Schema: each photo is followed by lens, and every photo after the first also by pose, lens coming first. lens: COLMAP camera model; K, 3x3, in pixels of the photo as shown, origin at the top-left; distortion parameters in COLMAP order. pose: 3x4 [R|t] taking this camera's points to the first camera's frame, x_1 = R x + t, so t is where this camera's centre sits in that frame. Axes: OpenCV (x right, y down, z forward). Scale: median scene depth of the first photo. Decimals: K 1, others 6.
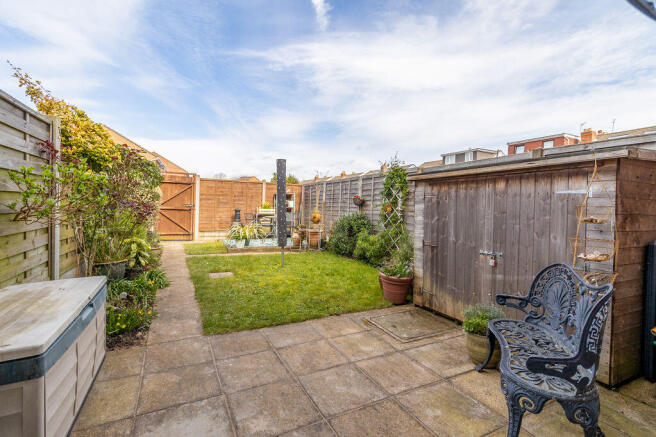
lens RADIAL K [[297.9, 0, 327.1], [0, 297.9, 211.7], [0, 0, 1]] dist [-0.000049, 0.000035]
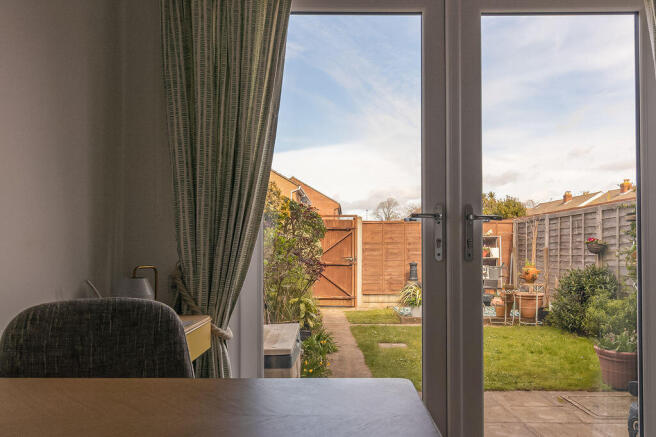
lens RADIAL K [[699.6, 0, 328.0], [0, 699.6, 218.5], [0, 0, 1]] dist [-0.002835, -0.004744]
pose [[0.907294, -0.046161, -0.417956, 0.215960], [0.018885, 0.997427, -0.069164, -0.002447], [0.420073, 0.054859, 0.905831, -0.594085]]
